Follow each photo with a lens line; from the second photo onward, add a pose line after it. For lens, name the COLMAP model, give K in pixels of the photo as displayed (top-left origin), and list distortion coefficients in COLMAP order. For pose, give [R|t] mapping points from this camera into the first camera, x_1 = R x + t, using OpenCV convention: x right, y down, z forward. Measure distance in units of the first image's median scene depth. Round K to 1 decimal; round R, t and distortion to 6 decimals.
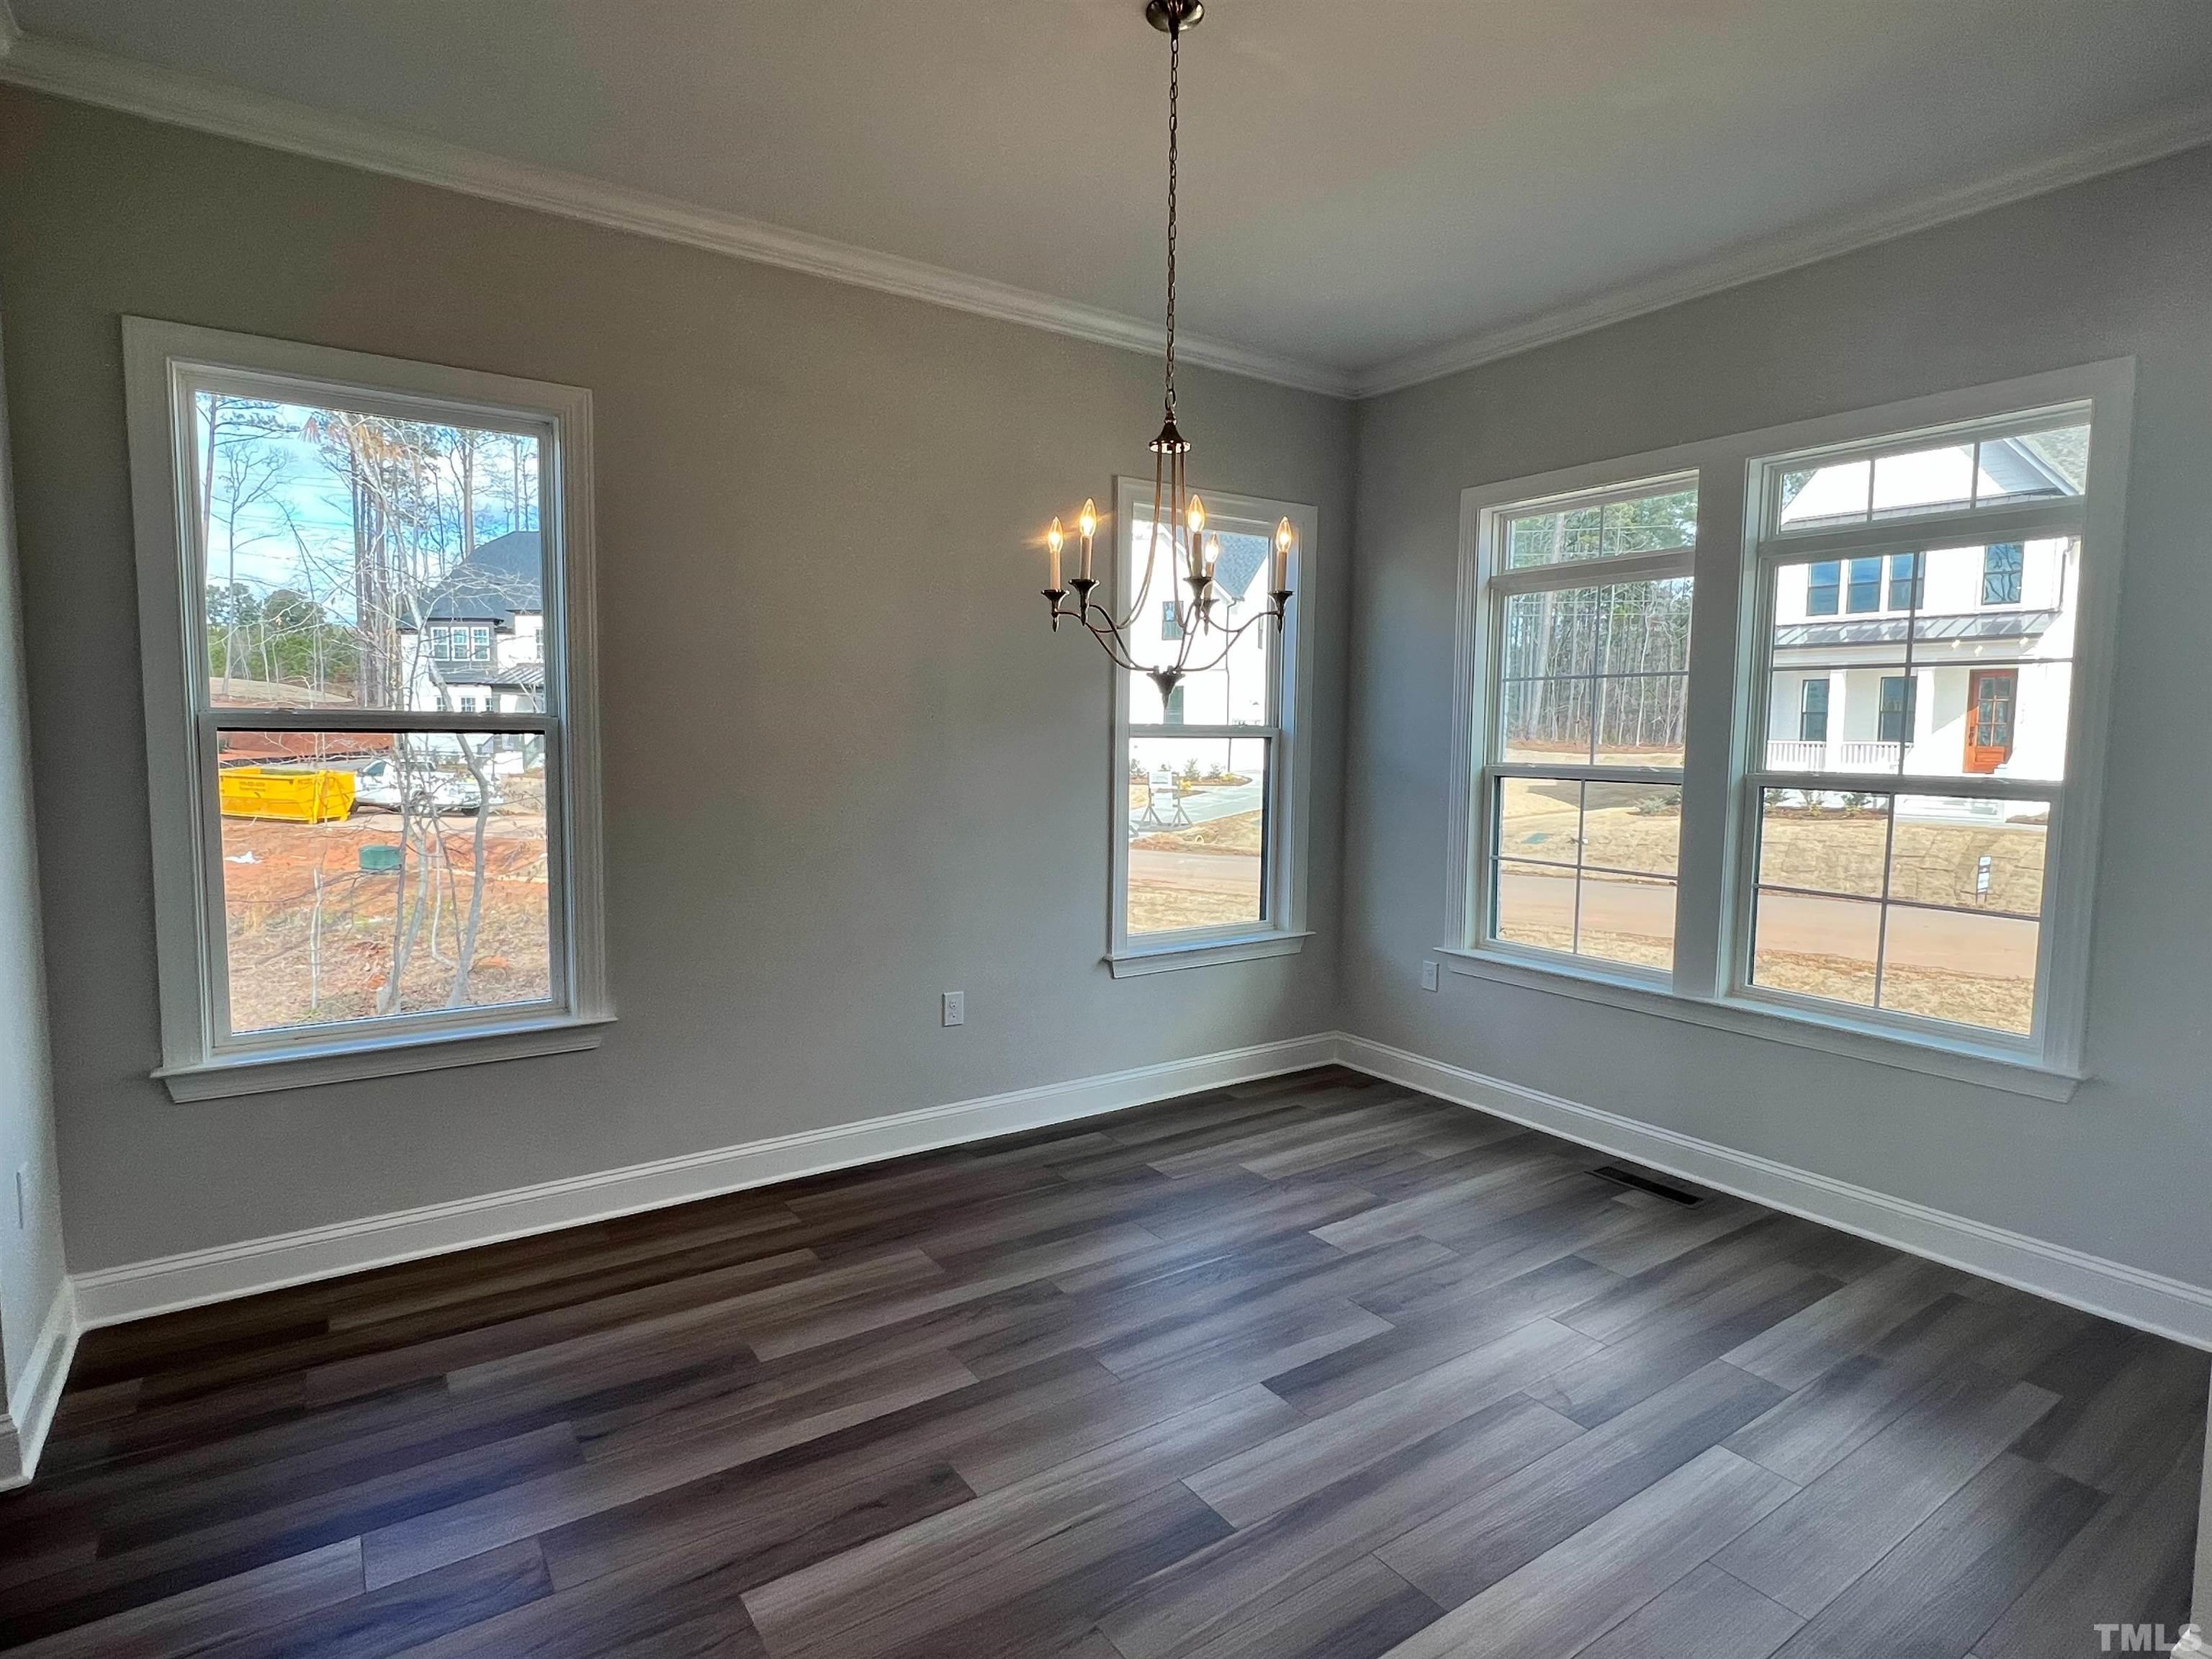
lens RADIAL K [[1169.6, 0, 1106.0], [0, 1169.6, 829.5], [0, 0, 1]] dist [-0.004076, -0.000398]
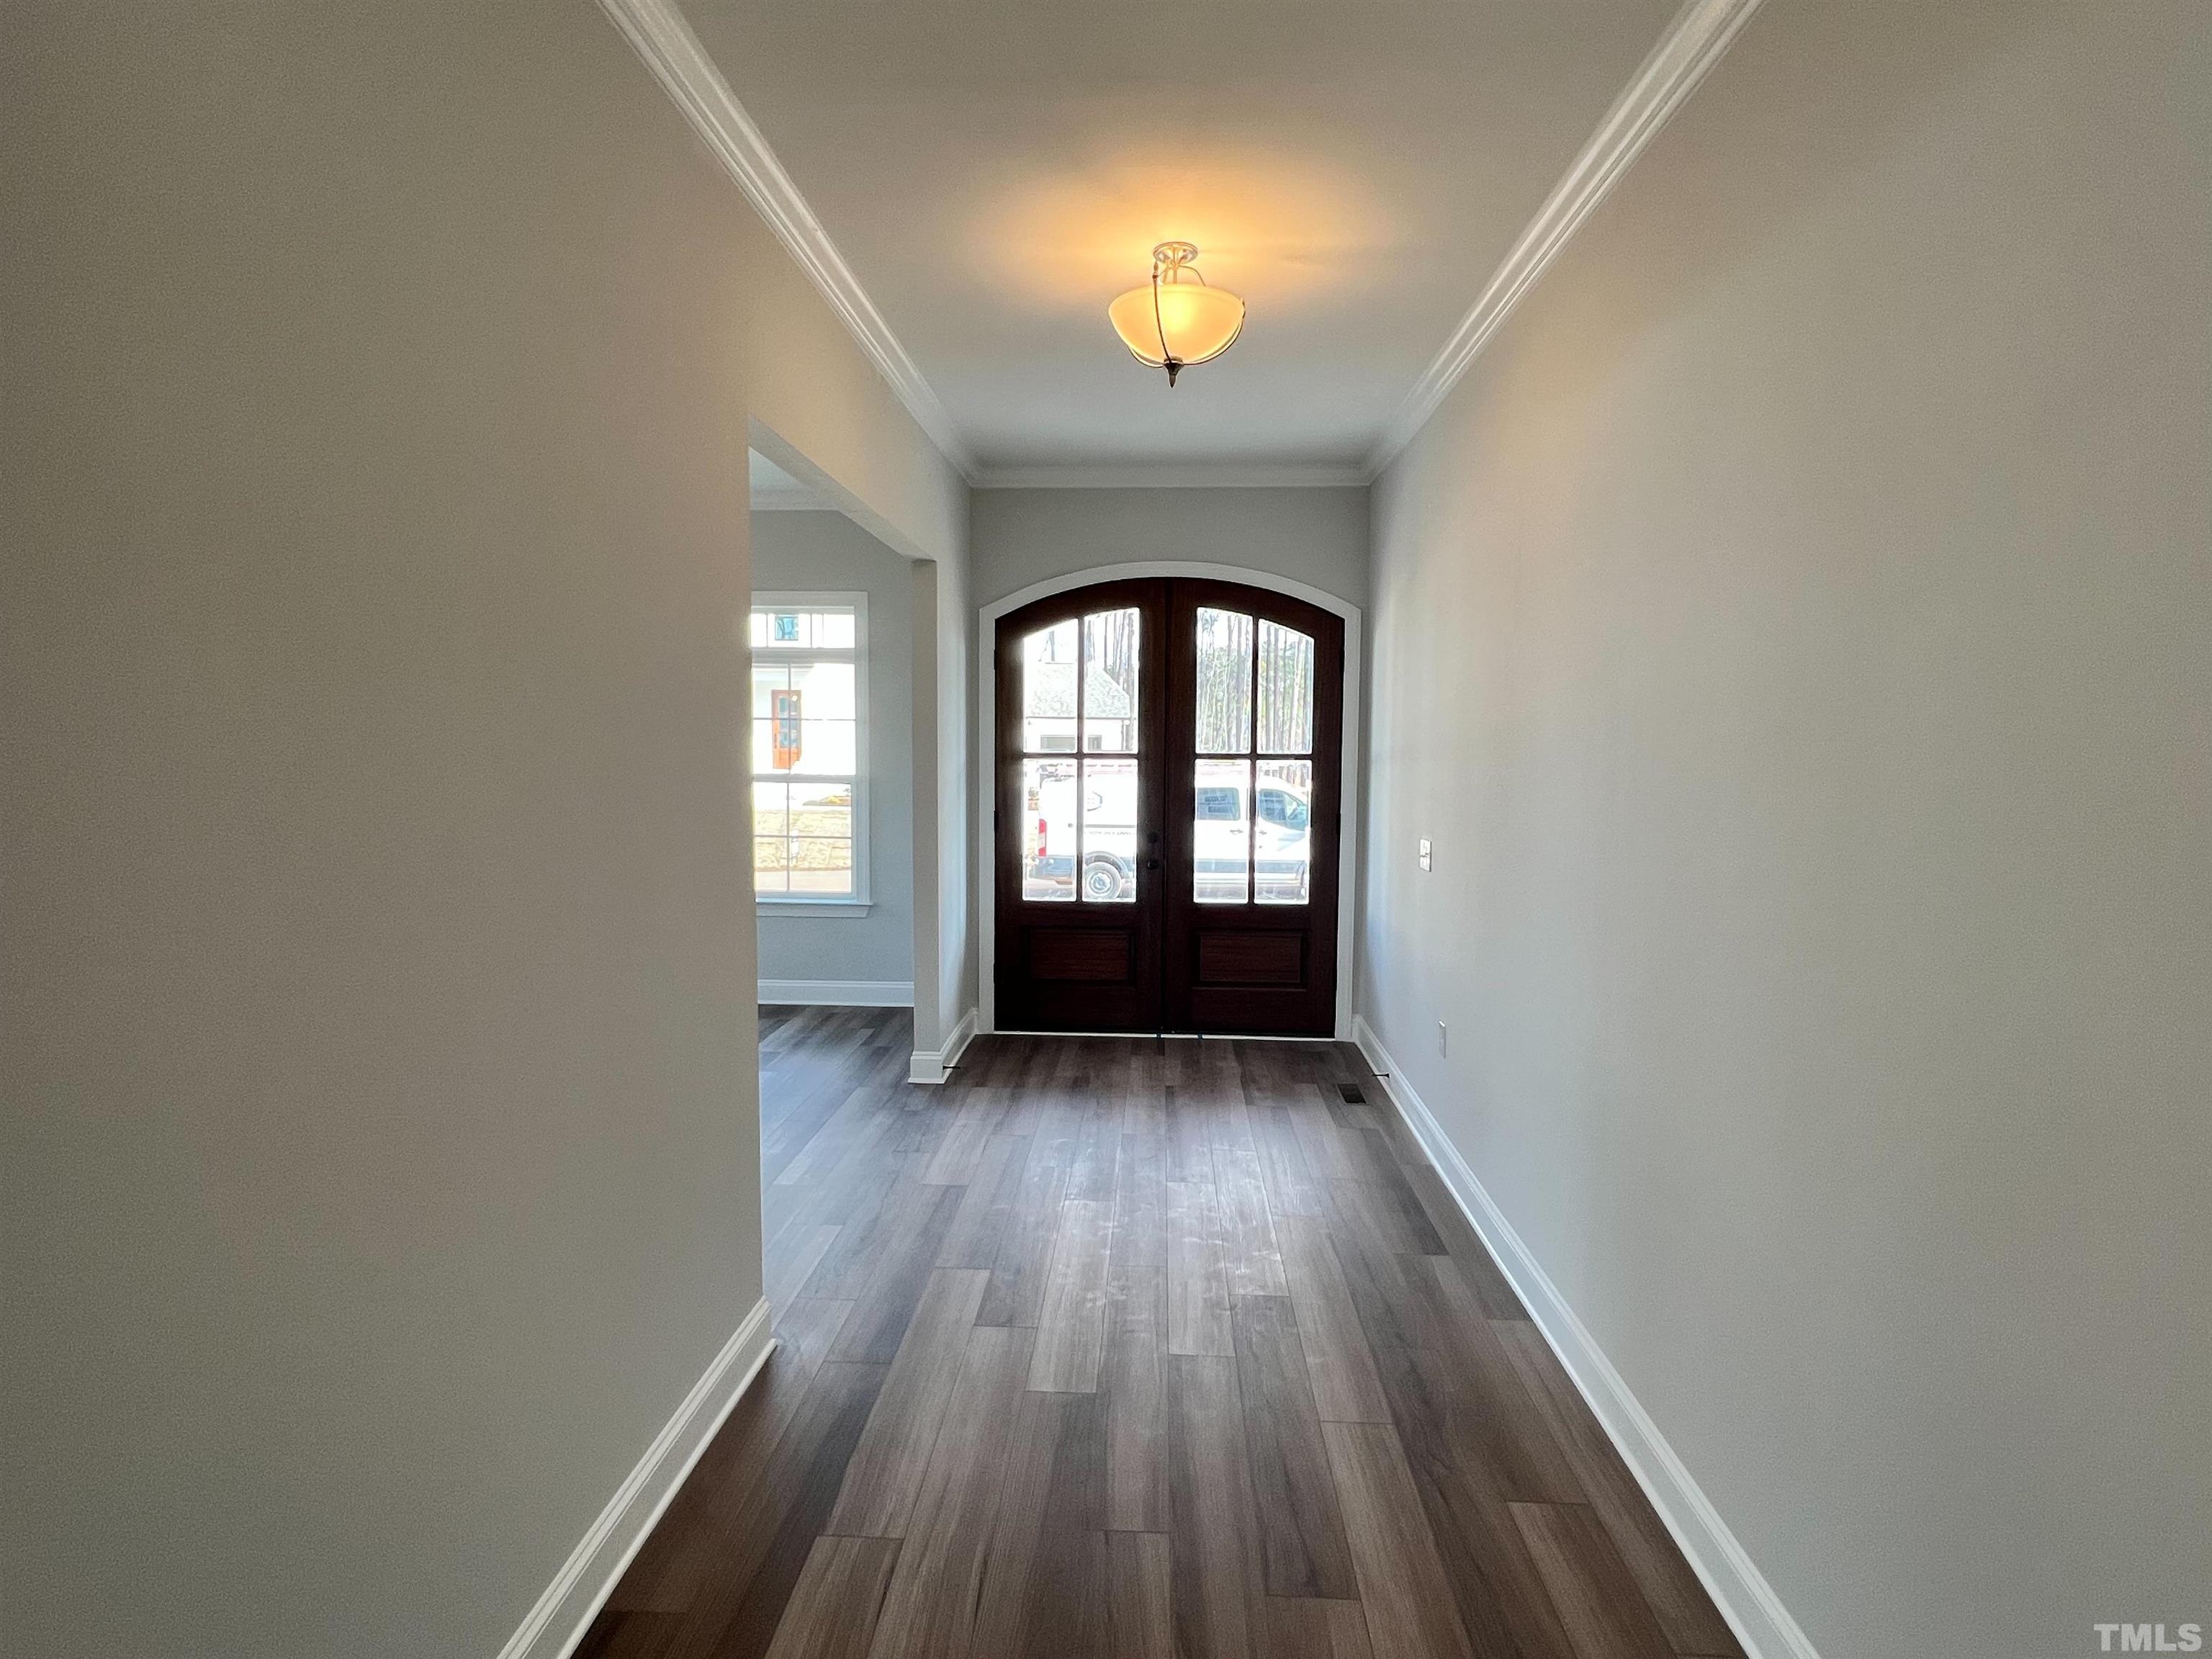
lens RADIAL K [[1163.6, 0, 1108.8], [0, 1163.6, 830.8], [0, 0, 1]] dist [-0.004156, -0.000716]
pose [[0.602319, -0.064639, 0.795634, -0.538681], [0.064546, 0.997396, 0.032167, 0.021045], [-0.795641, 0.031980, 0.604923, -0.592975]]
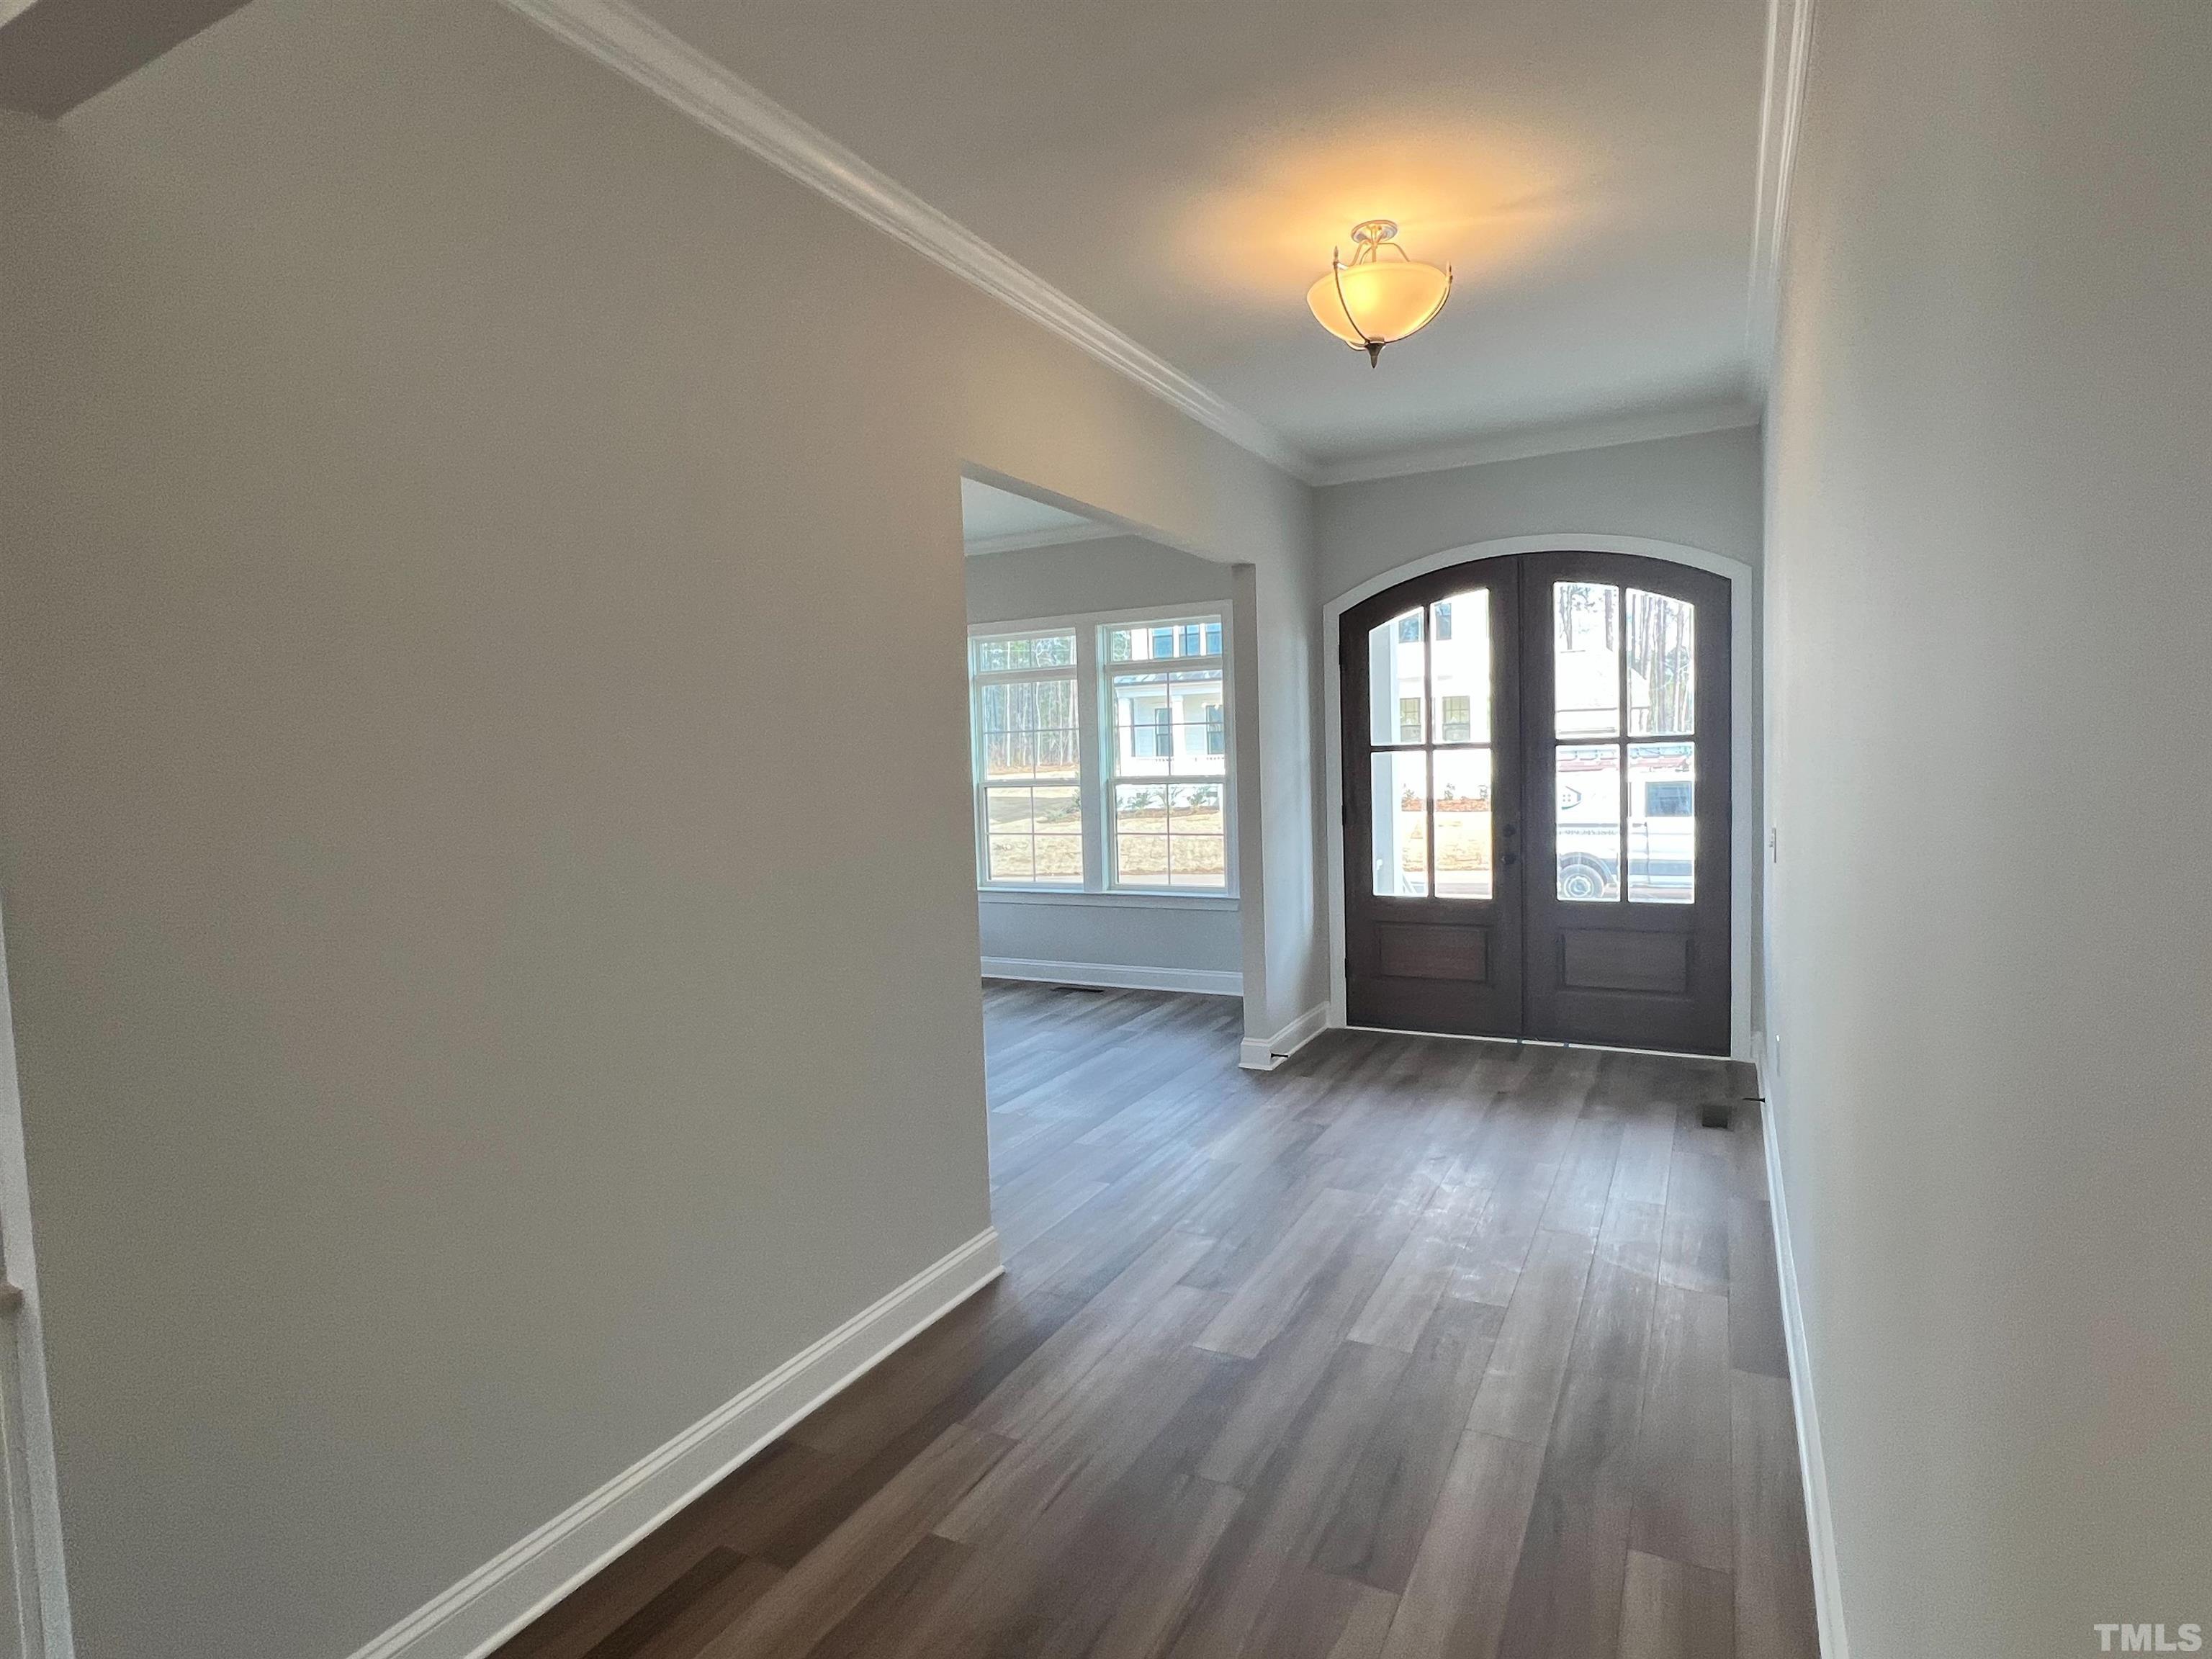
lens RADIAL K [[1169.6, 0, 1106.0], [0, 1169.6, 829.5], [0, 0, 1]] dist [-0.004076, -0.000398]
pose [[0.883496, -0.068563, 0.463393, -0.393407], [0.080595, 0.996728, -0.006187, 0.051838], [-0.461453, 0.042813, 0.886131, -0.779269]]
